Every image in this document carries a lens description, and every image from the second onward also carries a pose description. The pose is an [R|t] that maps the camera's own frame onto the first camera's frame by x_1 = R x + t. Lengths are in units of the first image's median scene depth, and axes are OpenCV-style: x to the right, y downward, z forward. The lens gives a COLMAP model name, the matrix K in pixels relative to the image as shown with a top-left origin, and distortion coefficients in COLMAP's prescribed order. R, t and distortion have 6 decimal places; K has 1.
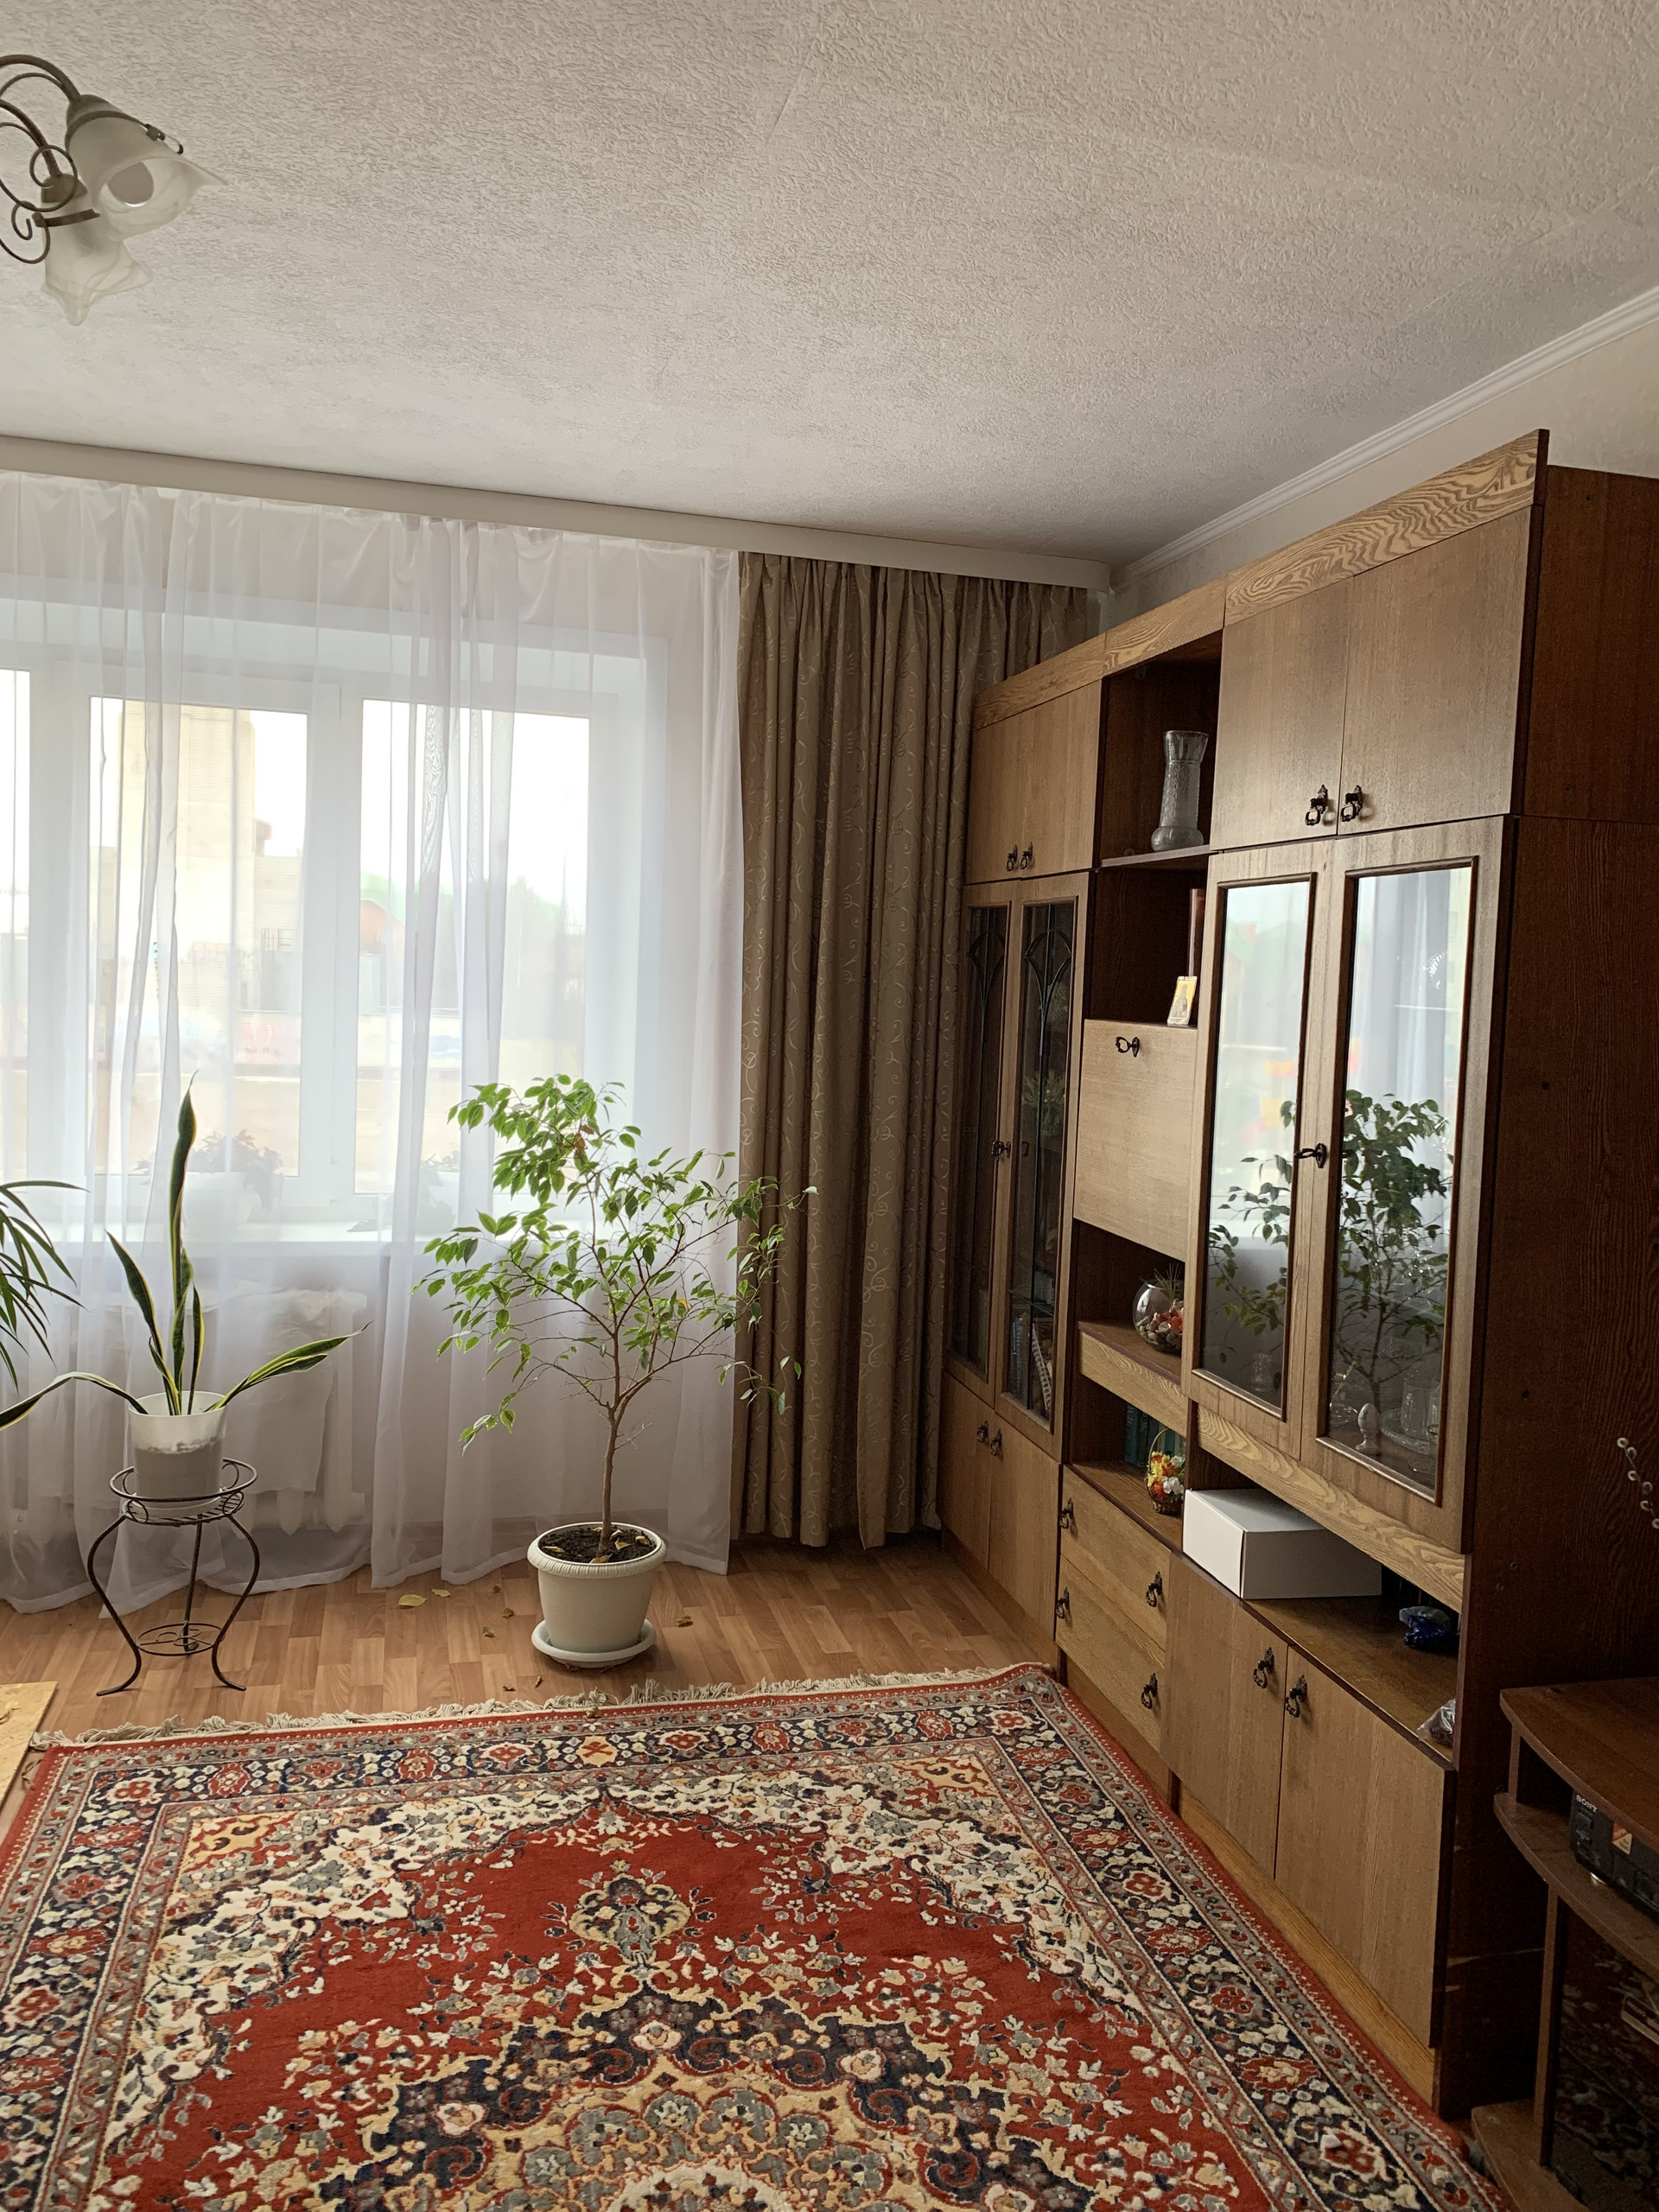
lens RADIAL K [[1703.8, 0, 864.2], [0, 1703.8, 1108.1], [0, 0, 1]] dist [0.060872, -0.053290]
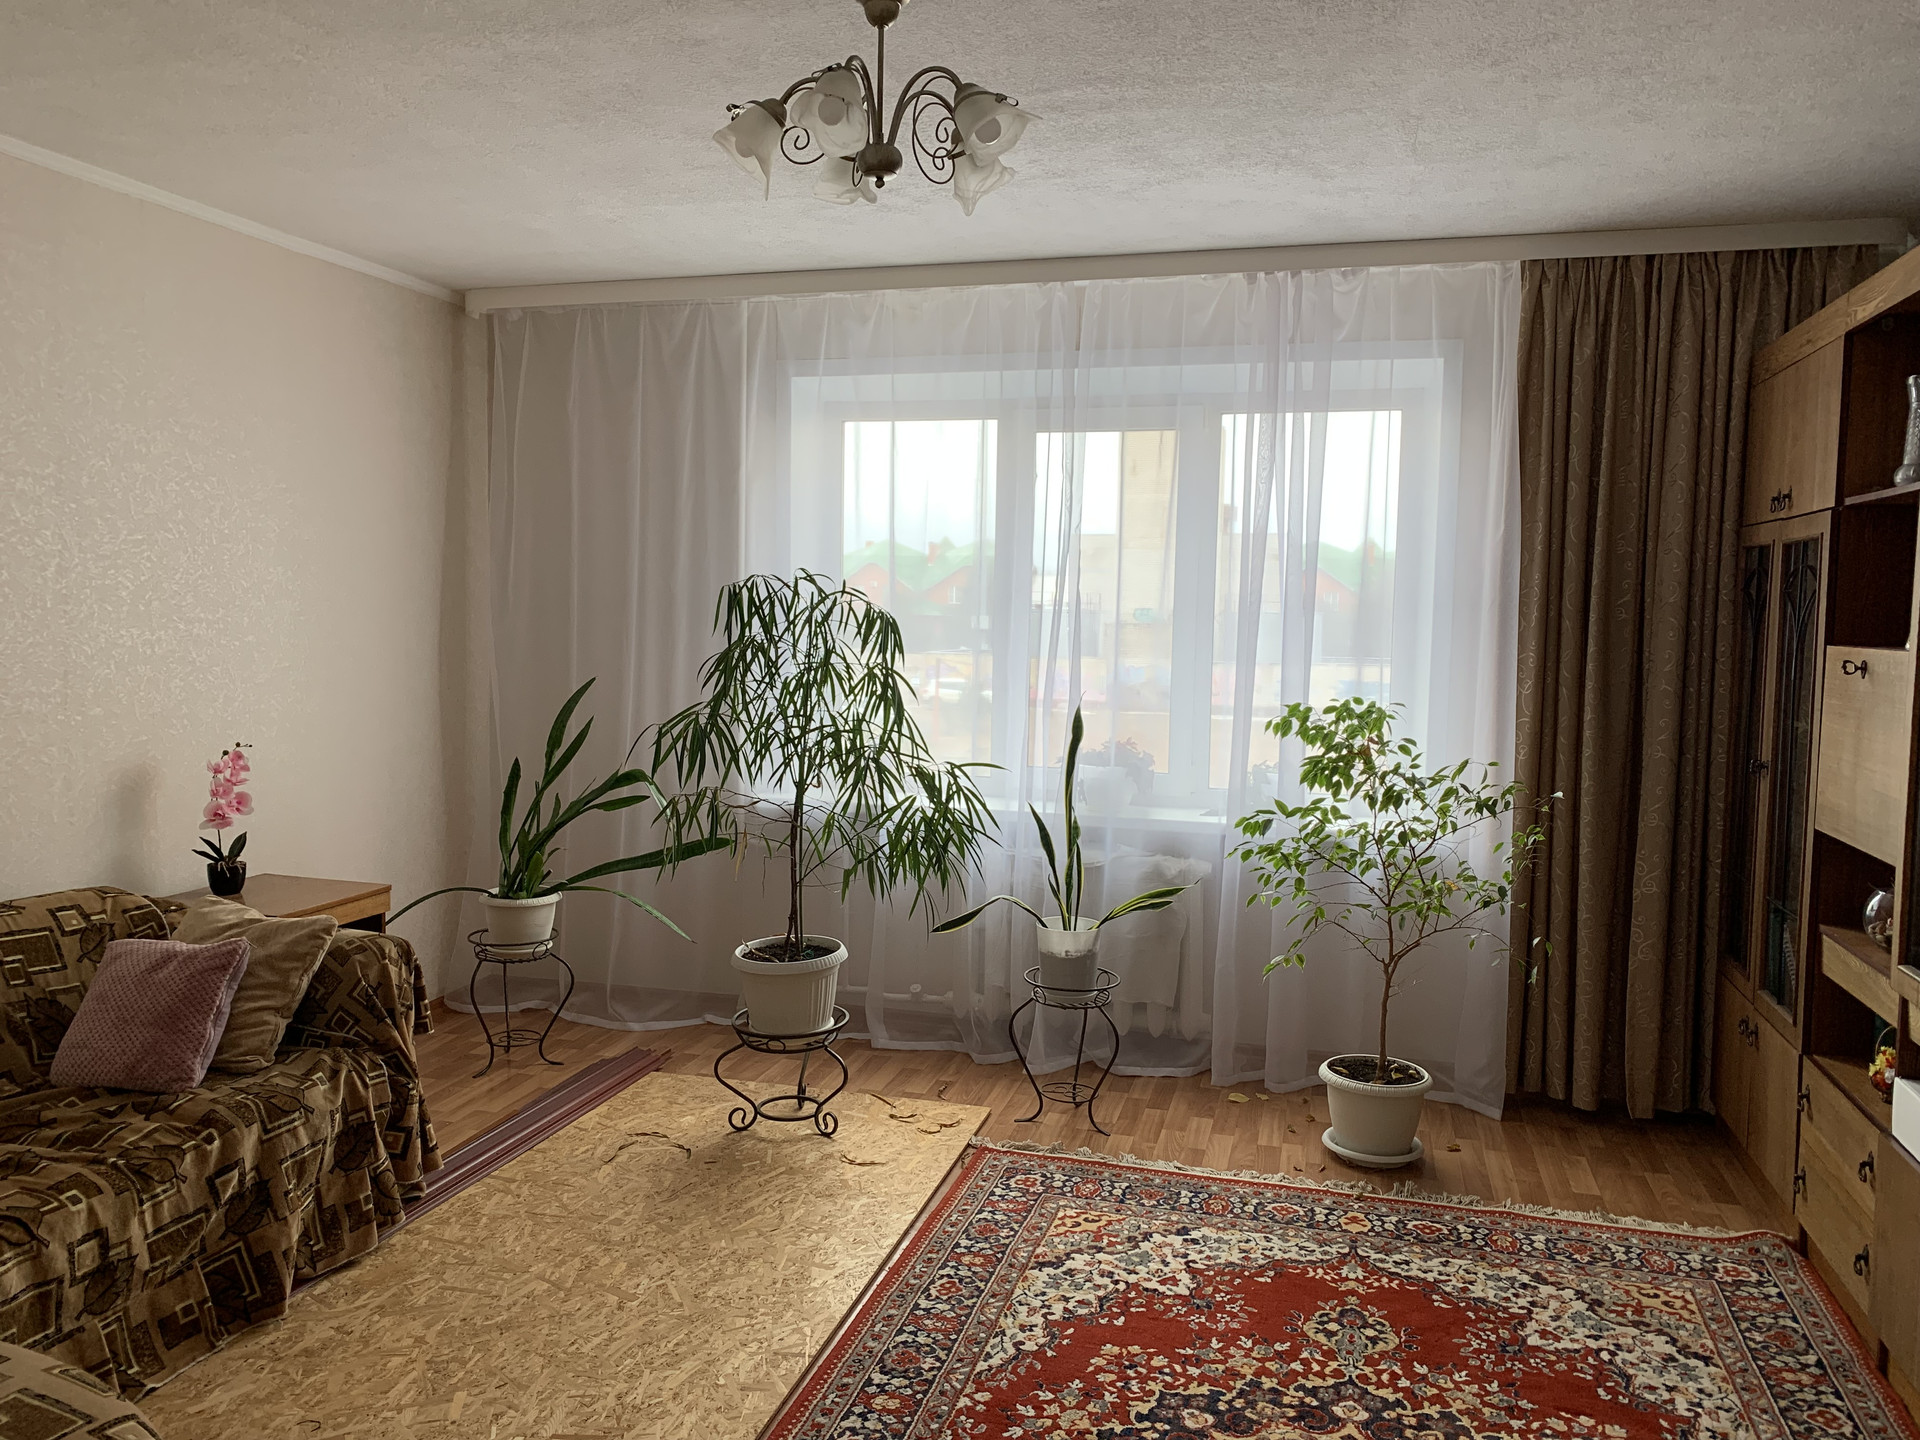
lens RADIAL K [[1478.9, 0, 953.4], [0, 1478.9, 727.1], [0, 0, 1]] dist [0.060872, -0.053290]
pose [[0.867186, 0.015721, -0.497736, 0.125104], [-0.021626, 0.999748, -0.006101, 0.018050], [0.497514, 0.016055, 0.867307, -0.110076]]
